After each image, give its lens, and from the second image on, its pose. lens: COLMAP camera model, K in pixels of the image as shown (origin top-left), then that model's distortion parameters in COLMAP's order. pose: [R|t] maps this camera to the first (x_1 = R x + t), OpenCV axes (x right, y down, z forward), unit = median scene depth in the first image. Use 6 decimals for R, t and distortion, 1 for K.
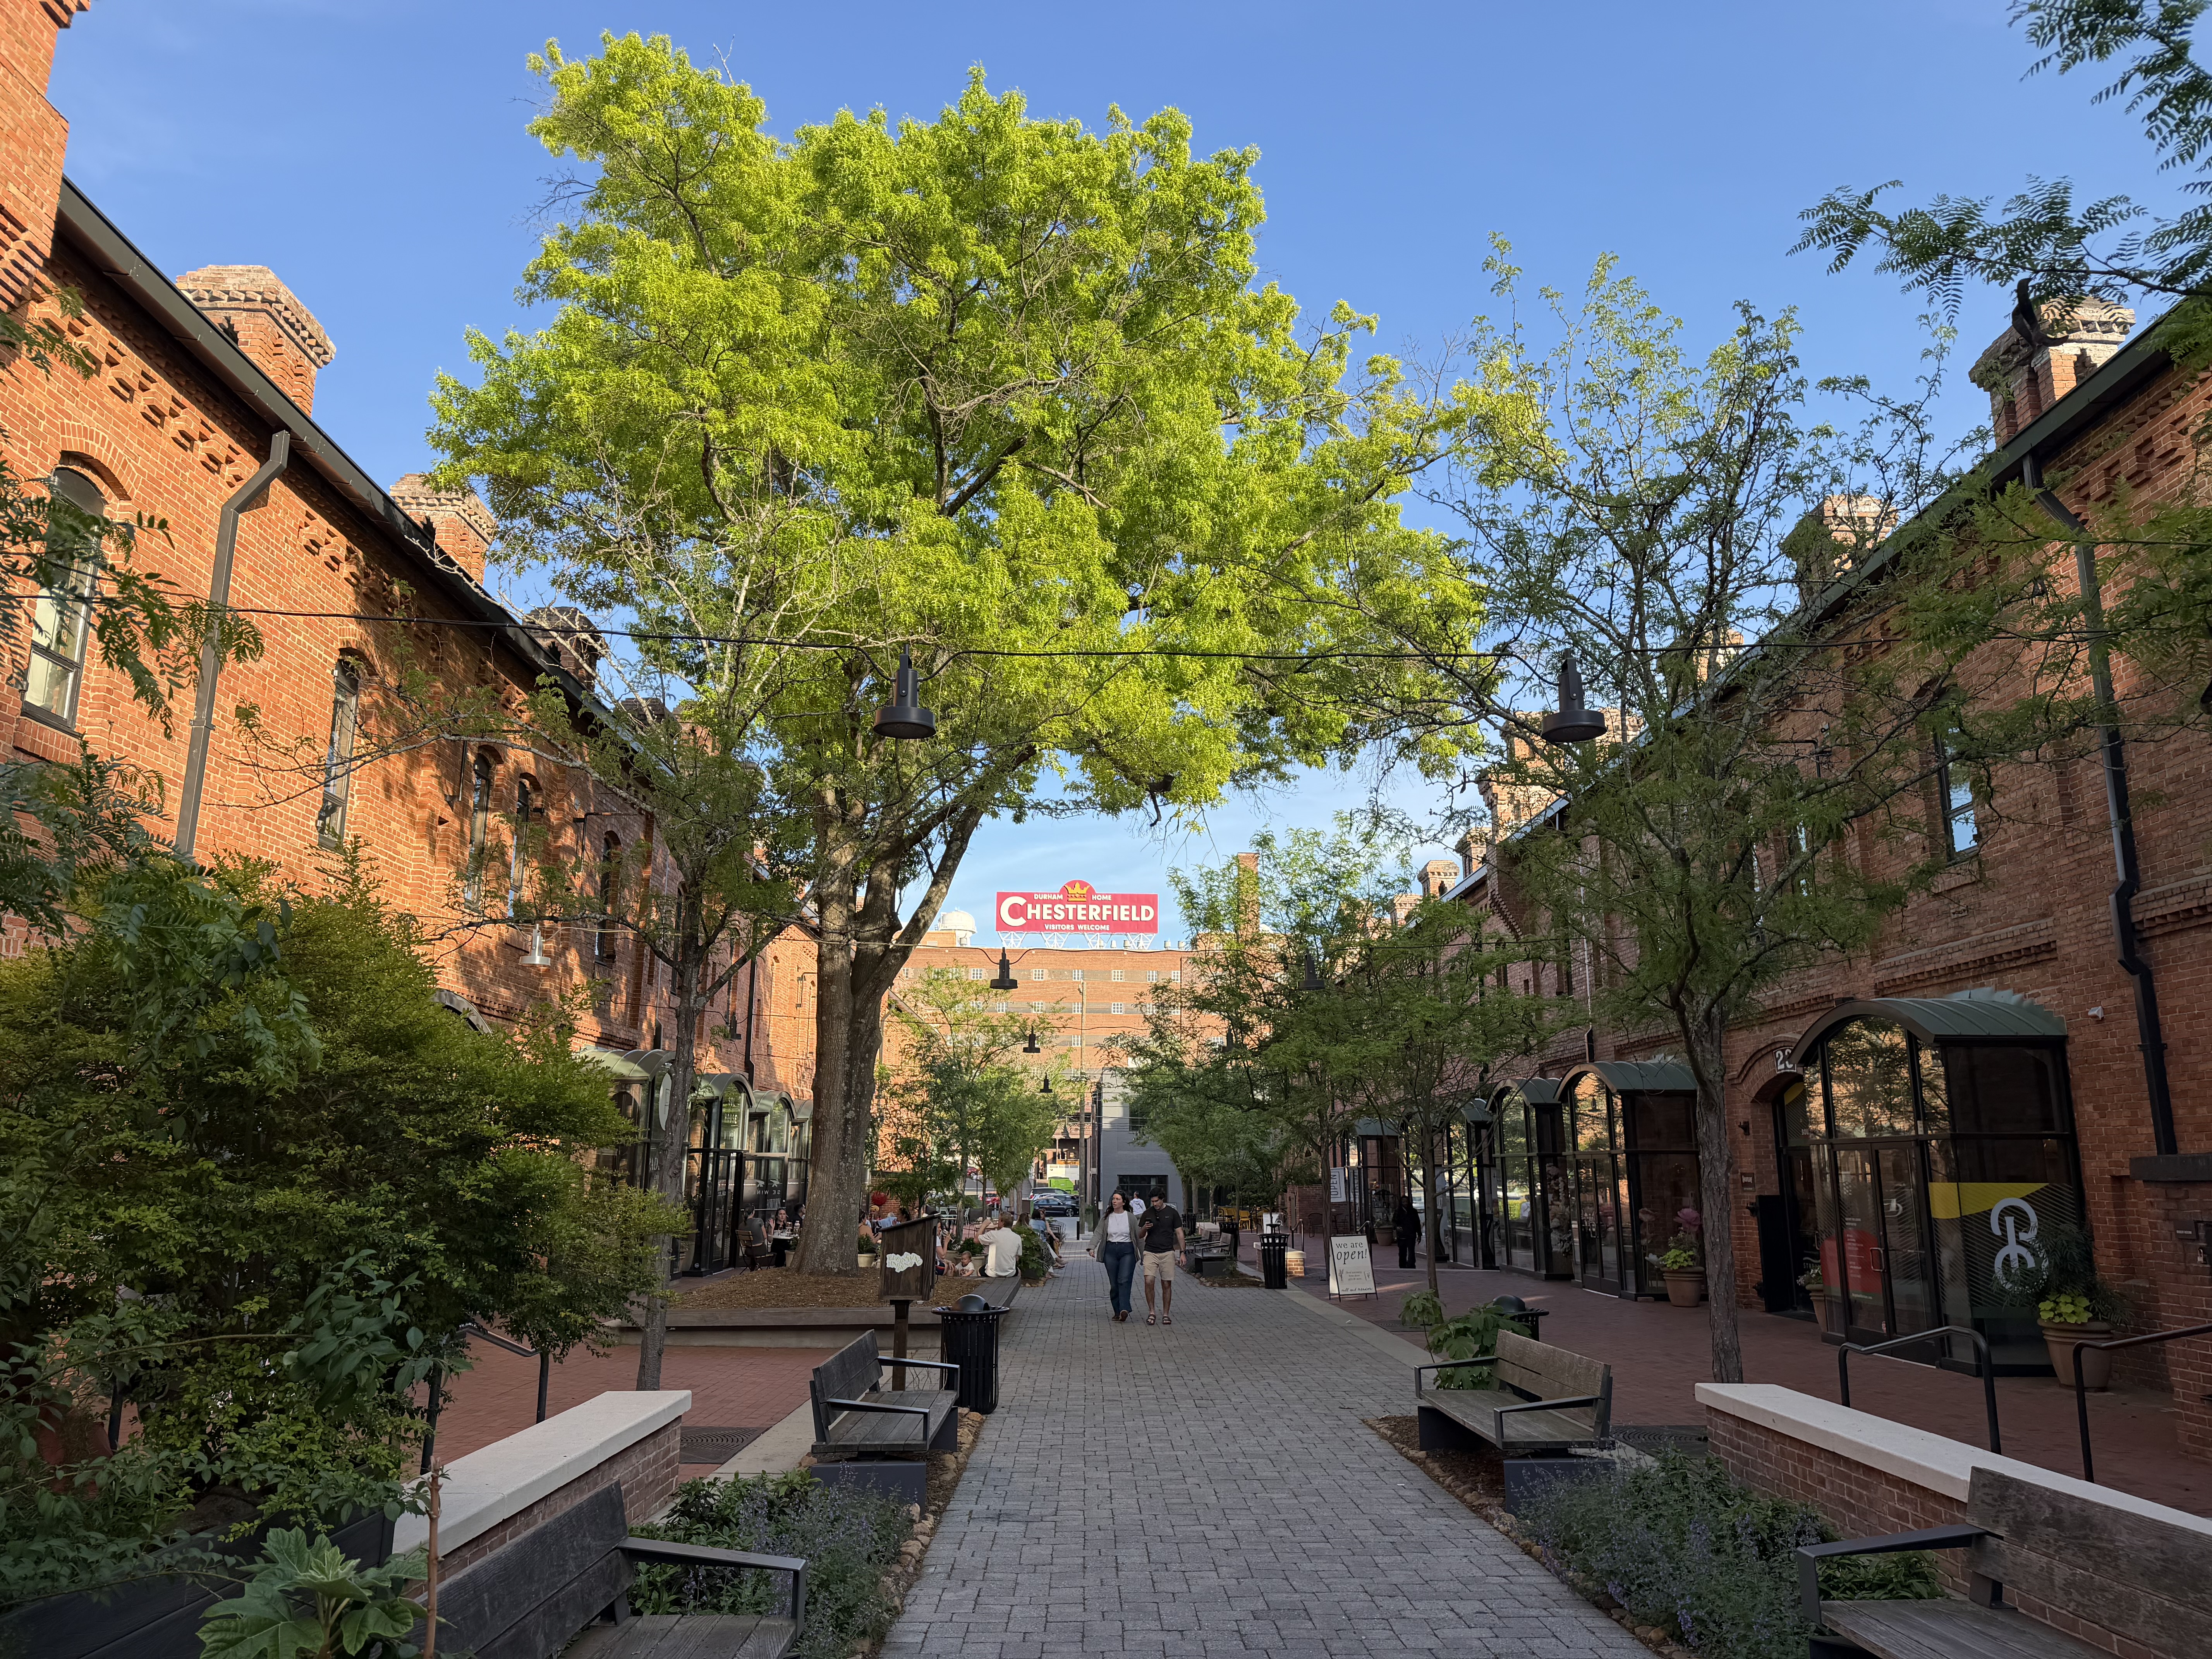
lens RADIAL K [[1457.2, 0, 1106.0], [0, 1457.2, 829.5], [0, 0, 1]] dist [0.058908, -0.047049]
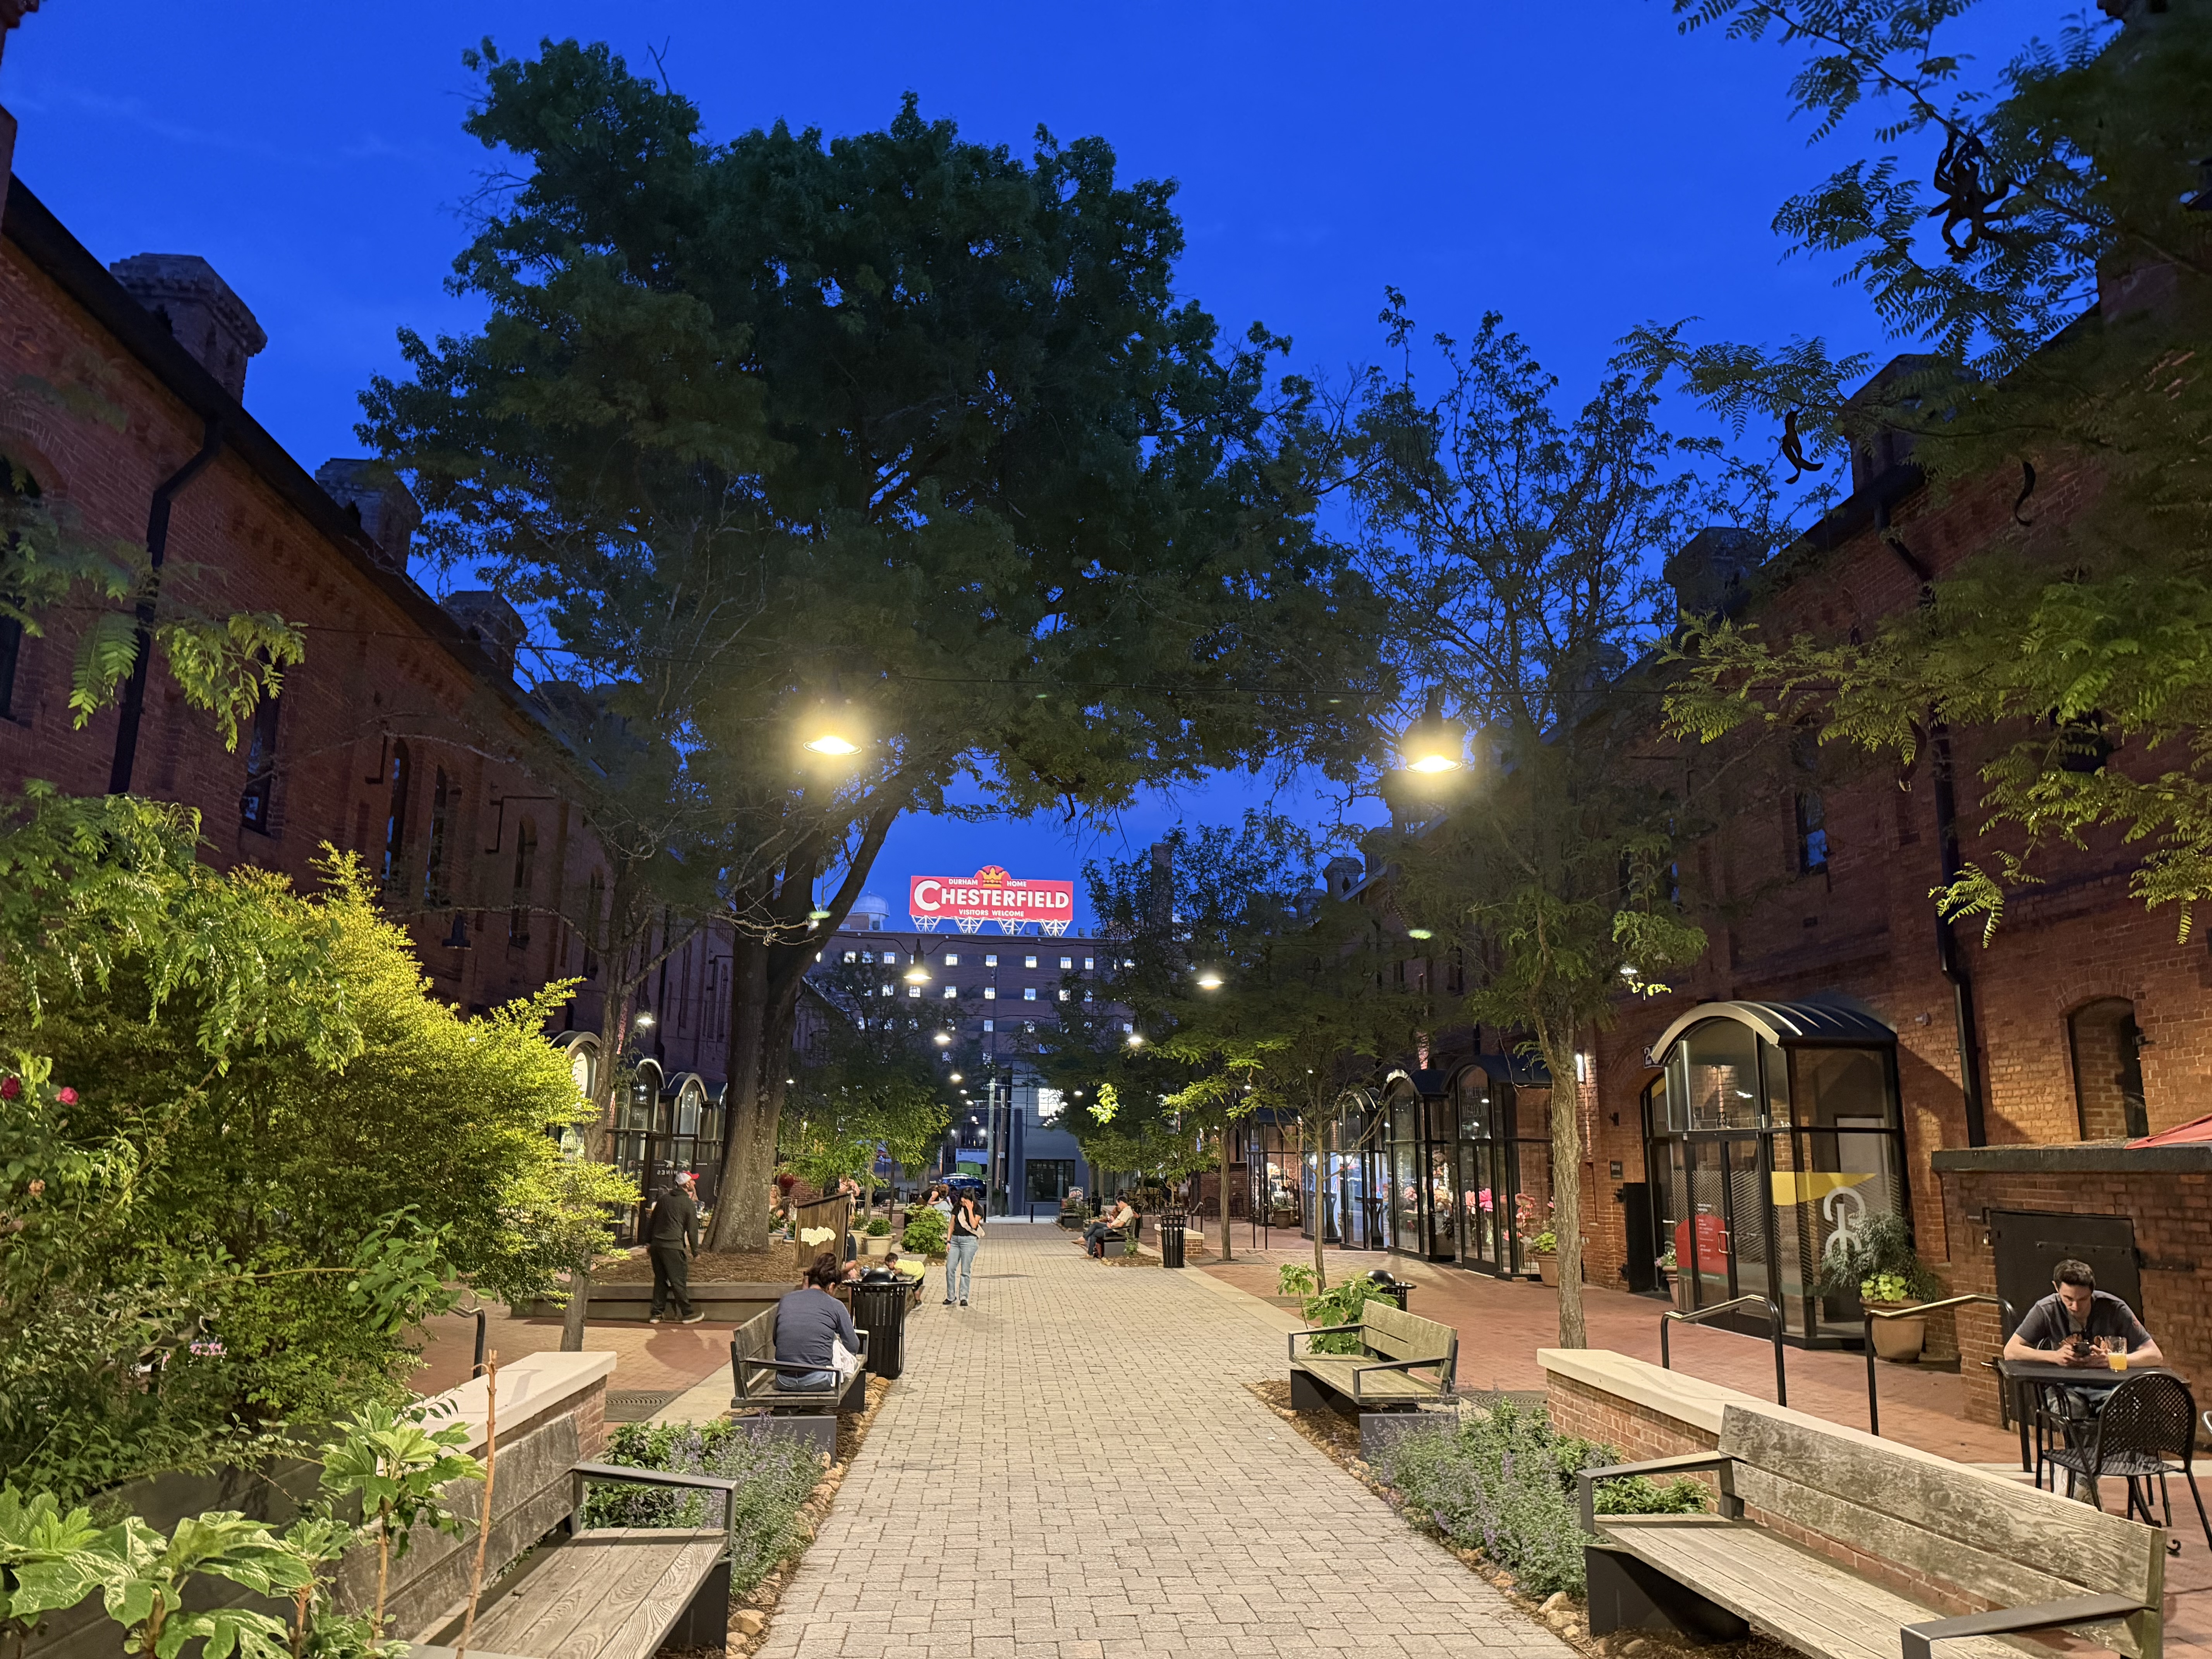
lens RADIAL K [[1497.8, 0, 1106.0], [0, 1497.8, 829.5], [0, 0, 1]] dist [0.065081, -0.054110]
pose [[0.998266, 0.022711, 0.054299, 0.004928], [-0.023507, 0.999625, 0.014058, -0.020692], [-0.053959, -0.015310, 0.998426, -0.101734]]
